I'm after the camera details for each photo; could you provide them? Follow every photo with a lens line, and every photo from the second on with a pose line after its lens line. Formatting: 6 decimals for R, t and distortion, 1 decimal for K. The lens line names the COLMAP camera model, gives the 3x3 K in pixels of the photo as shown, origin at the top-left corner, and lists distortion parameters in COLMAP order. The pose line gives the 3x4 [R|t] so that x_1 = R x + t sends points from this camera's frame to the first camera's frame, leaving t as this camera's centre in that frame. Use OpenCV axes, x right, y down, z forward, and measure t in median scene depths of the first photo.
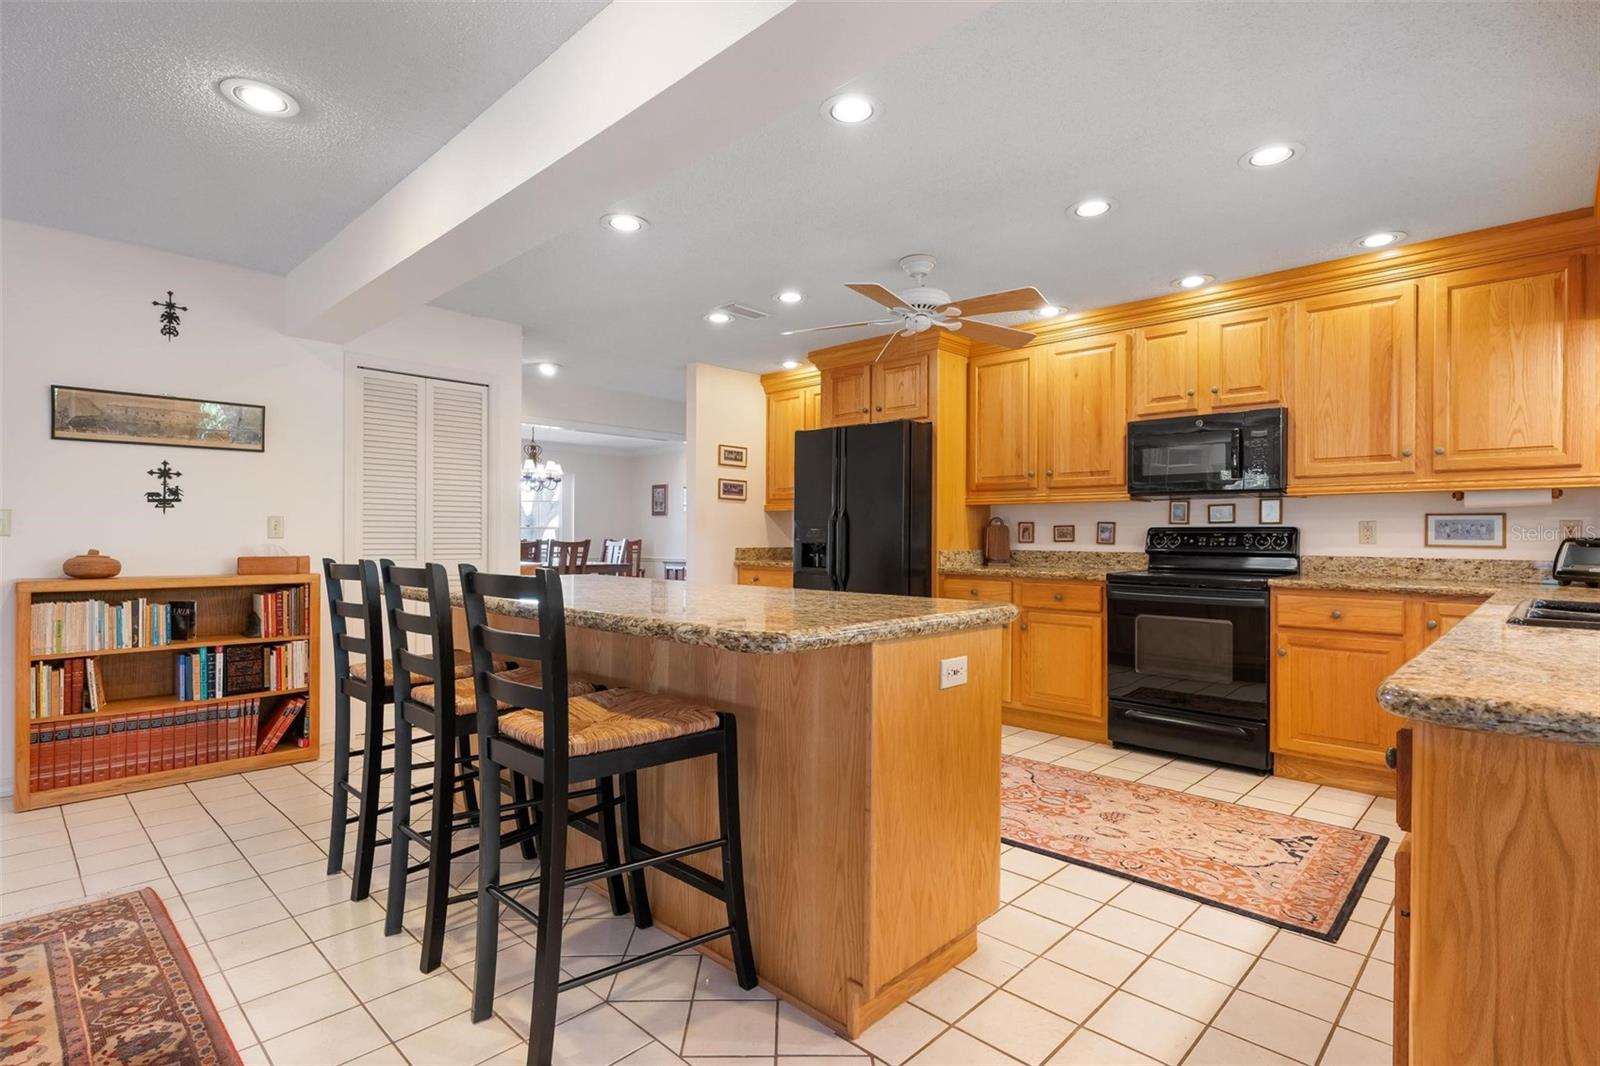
lens RADIAL K [[790.7, 0, 812.2], [0, 790.7, 534.7], [0, 0, 1]] dist [0.020912, -0.001223]
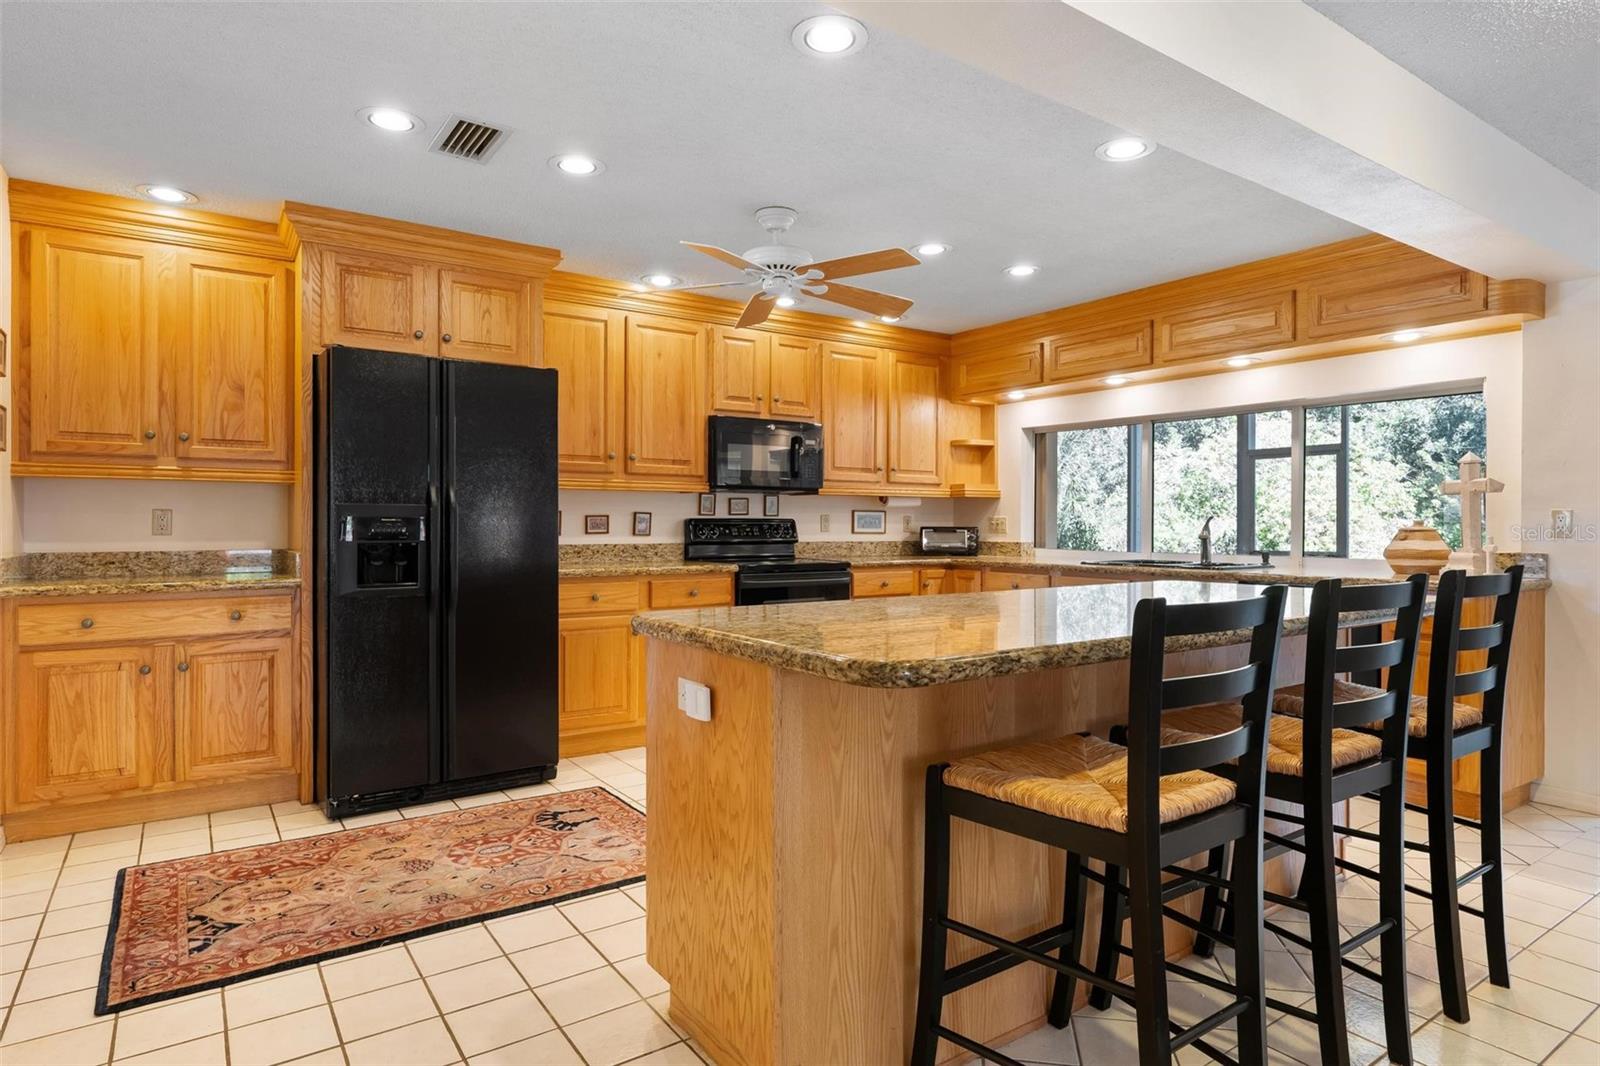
lens RADIAL K [[890.3, 0, 799.6], [0, 890.3, 526.9], [0, 0, 1]] dist [-0.003975, 0.005497]
pose [[0.210190, -0.003616, 0.977654, -0.721232], [0.001113, 0.999993, 0.003460, -0.002551], [-0.977660, 0.000360, 0.210193, 0.680283]]
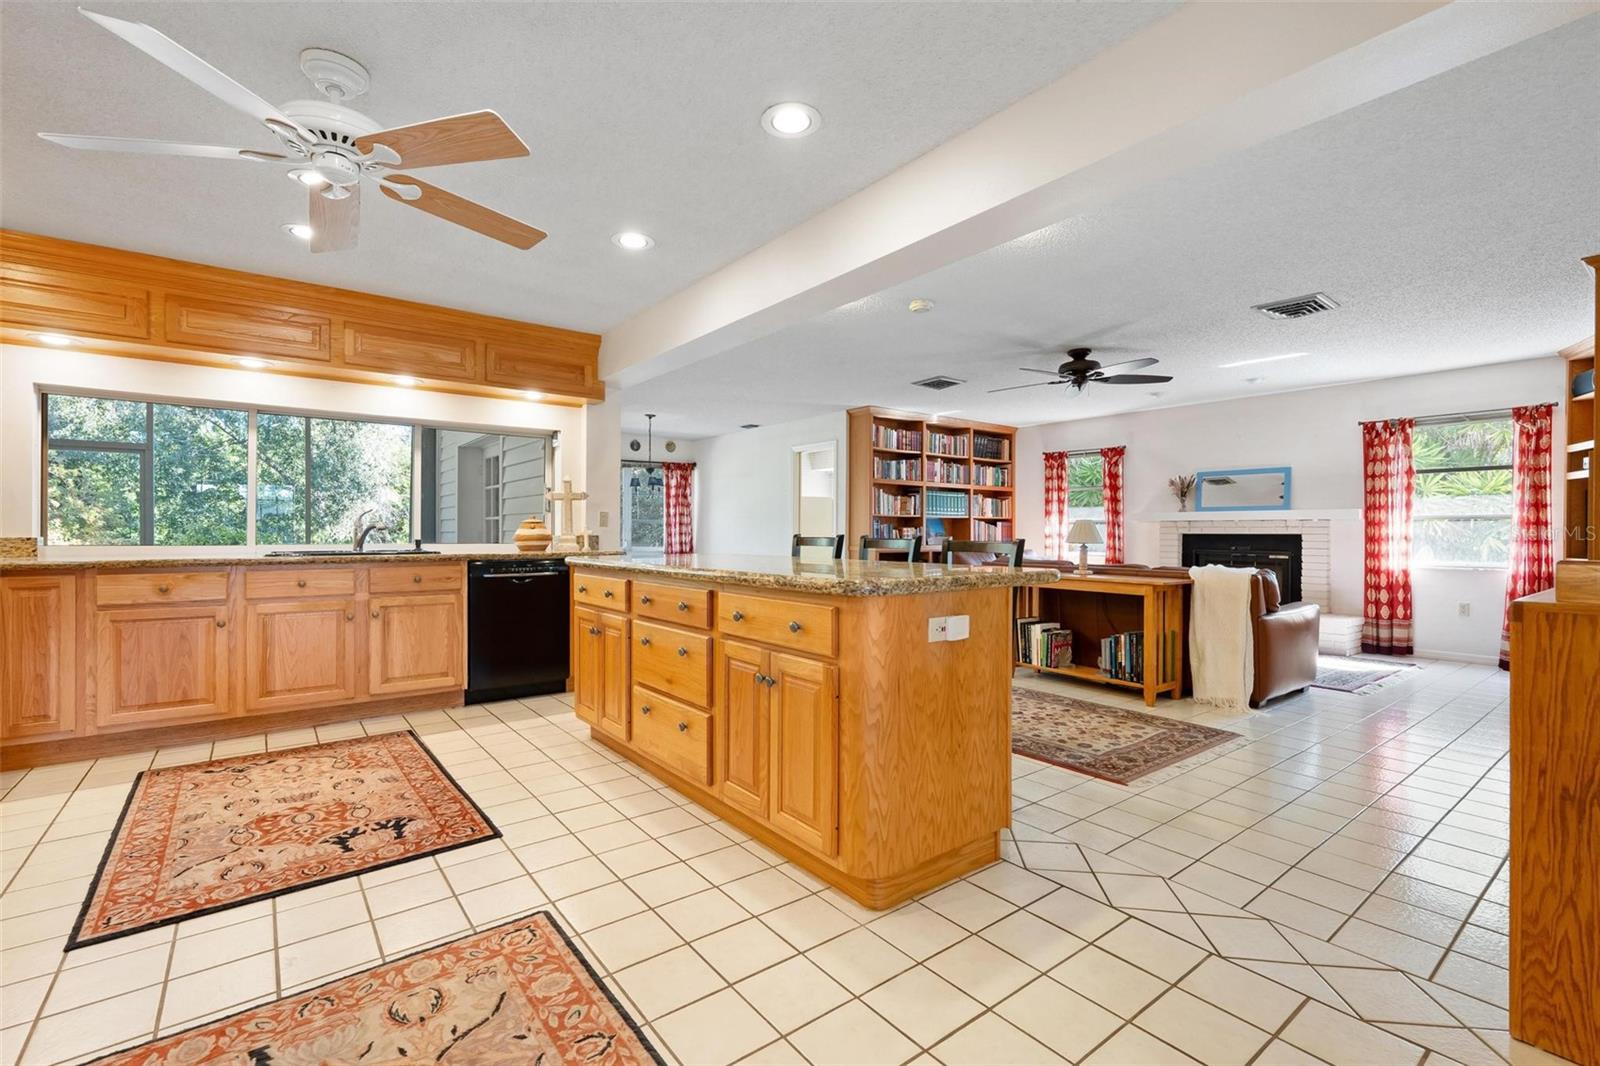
lens RADIAL K [[718.0, 0, 811.8], [0, 718.0, 533.9], [0, 0, 1]] dist [0.000550, 0.000213]
pose [[-0.988107, -0.007879, 0.153565, -0.289111], [-0.007085, 0.999959, 0.005720, 0.011654], [-0.153604, 0.004564, -0.988122, 1.326190]]
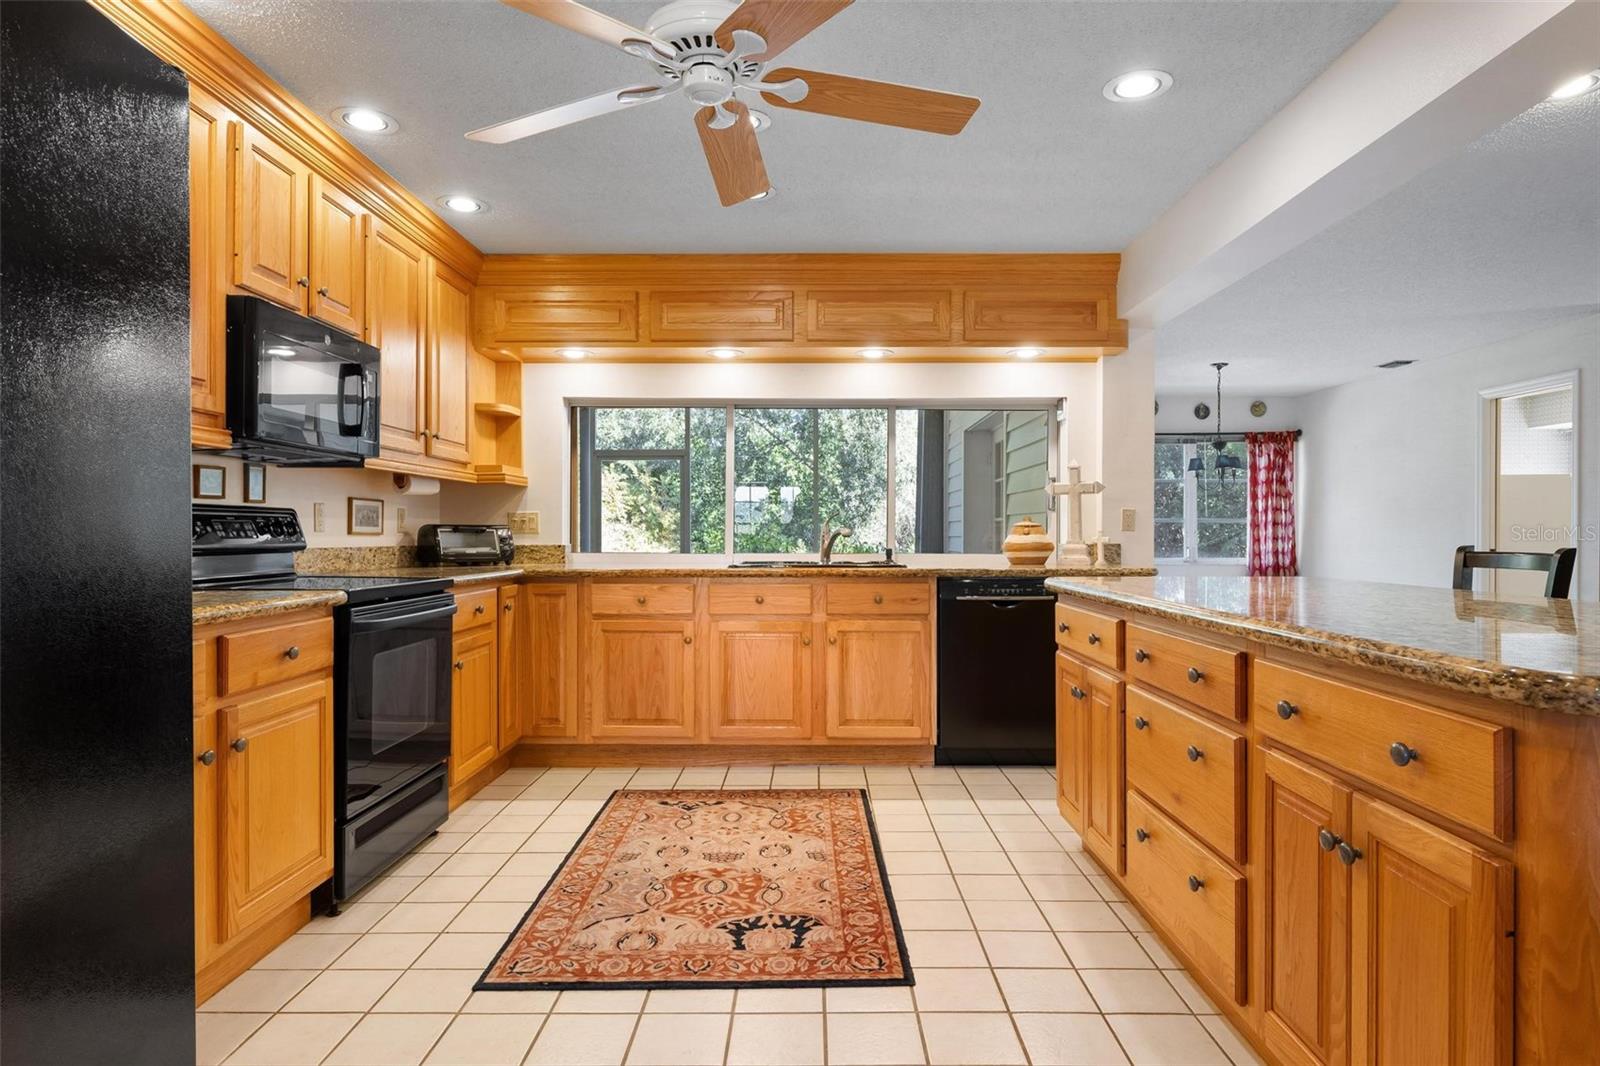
lens RADIAL K [[927.5, 0, 795.9], [0, 927.5, 533.0], [0, 0, 1]] dist [-0.004970, 0.006545]
pose [[-0.672746, -0.006083, 0.739848, -0.292335], [-0.002255, 0.999978, 0.006171, 0.005047], [-0.739870, 0.002483, -0.672745, 1.188019]]
